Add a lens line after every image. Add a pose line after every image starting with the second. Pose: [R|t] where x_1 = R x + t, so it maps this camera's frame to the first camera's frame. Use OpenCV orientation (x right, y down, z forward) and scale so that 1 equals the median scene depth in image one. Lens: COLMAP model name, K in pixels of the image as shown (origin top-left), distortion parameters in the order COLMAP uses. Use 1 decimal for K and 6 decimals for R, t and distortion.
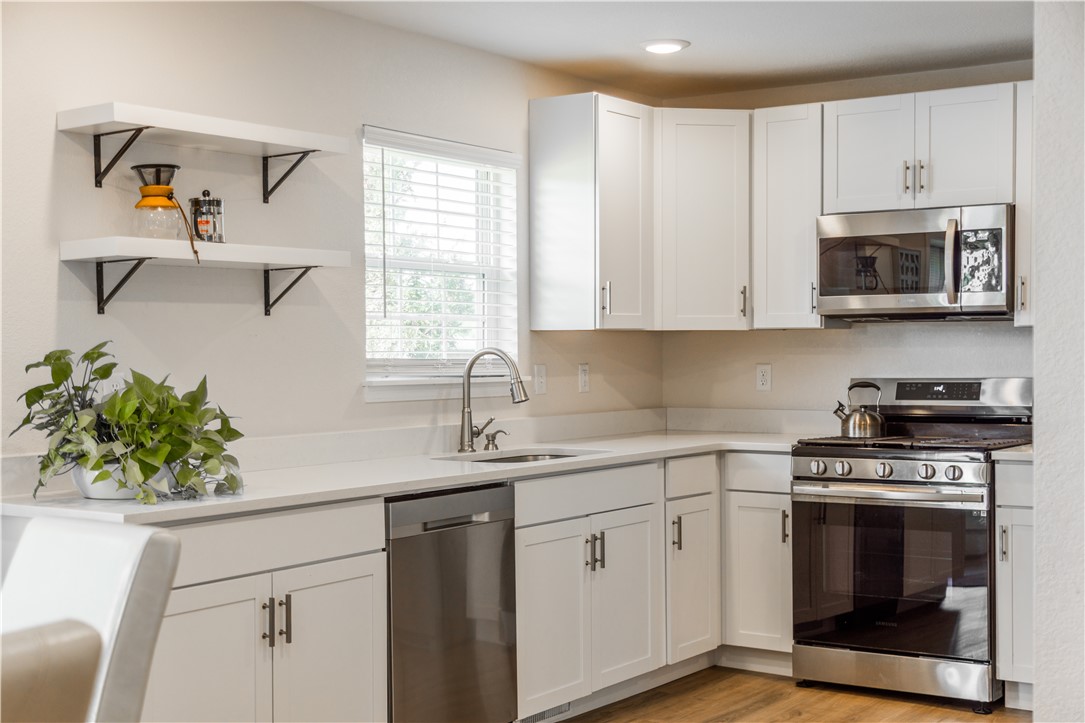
lens RADIAL K [[1438.5, 0, 537.8], [0, 1438.5, 362.2], [0, 0, 1]] dist [0.101137, 0.000000]
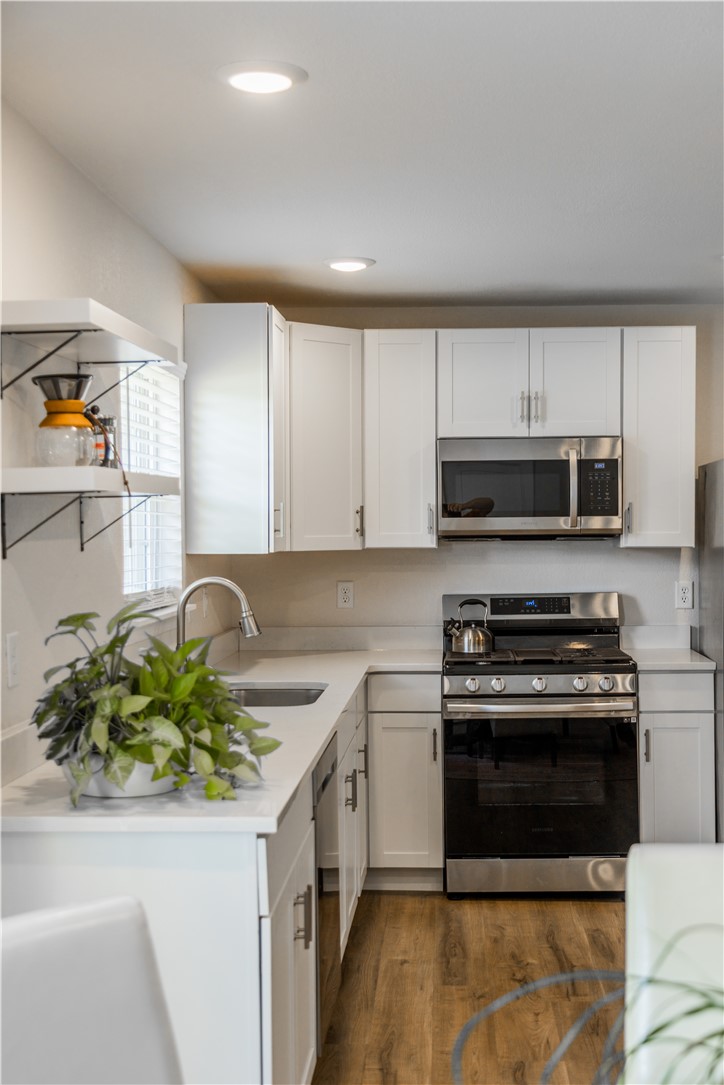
lens RADIAL K [[1408.1, 0, 367.3], [0, 1408.1, 546.8], [0, 0, 1]] dist [0.035938, 0.000000]
pose [[0.859050, -0.009941, 0.511794, -0.376289], [0.010053, 0.999946, 0.002550, -0.028799], [-0.511792, 0.002955, 0.859104, 0.171811]]
